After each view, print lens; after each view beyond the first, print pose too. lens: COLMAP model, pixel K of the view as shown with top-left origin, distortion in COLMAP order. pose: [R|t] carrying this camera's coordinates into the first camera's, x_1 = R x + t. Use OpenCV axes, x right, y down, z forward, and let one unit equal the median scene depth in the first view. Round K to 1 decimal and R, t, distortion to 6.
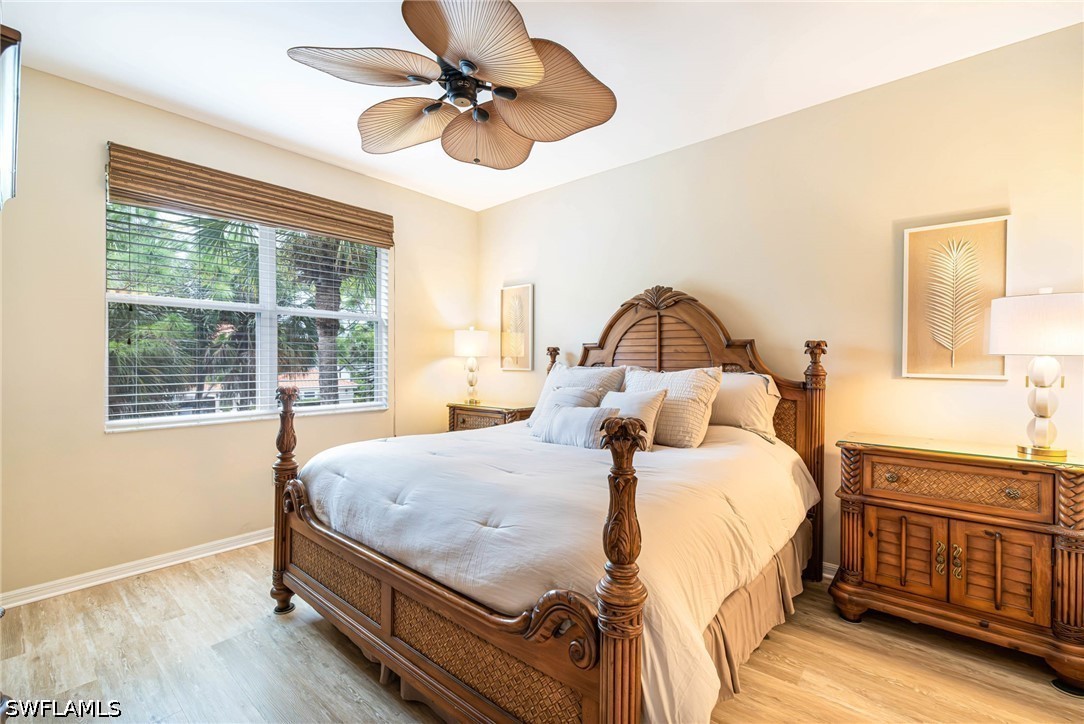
lens RADIAL K [[435.1, 0, 542.0], [0, 435.1, 362.0], [0, 0, 1]] dist [-0.000722, -0.000047]
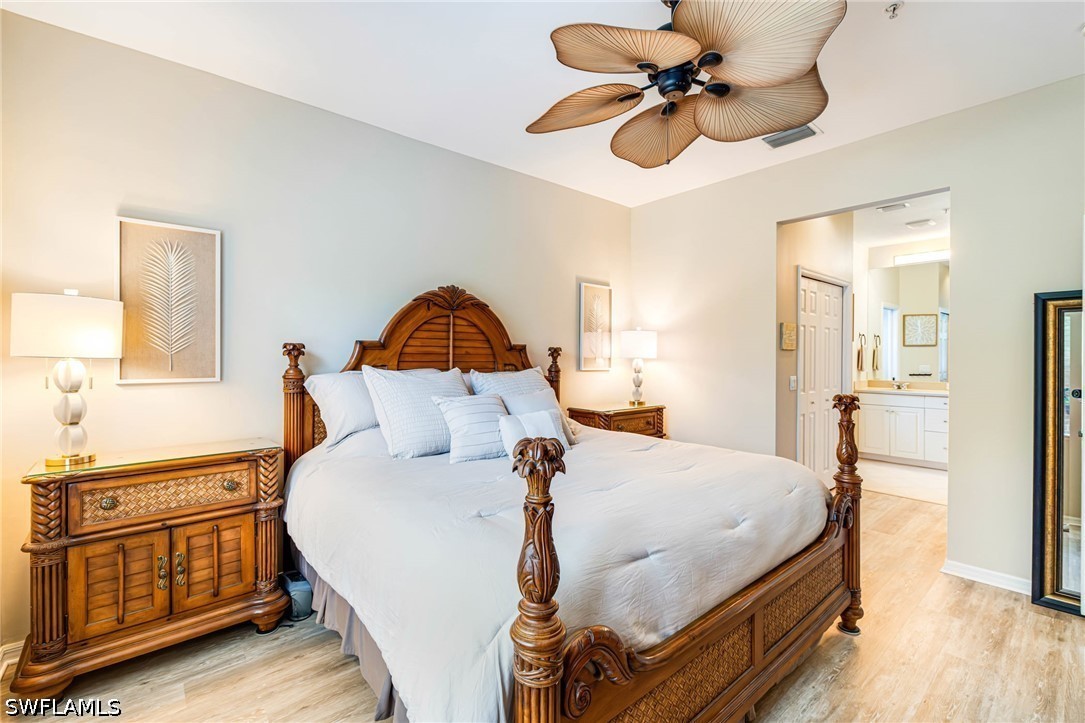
lens RADIAL K [[484.3, 0, 538.7], [0, 484.3, 352.8], [0, 0, 1]] dist [-0.000011, -0.000014]
pose [[0.178951, 0.014881, 0.983745, -0.807696], [0.013686, 0.999751, -0.017613, -0.003060], [-0.983763, 0.016616, 0.178703, 0.660783]]
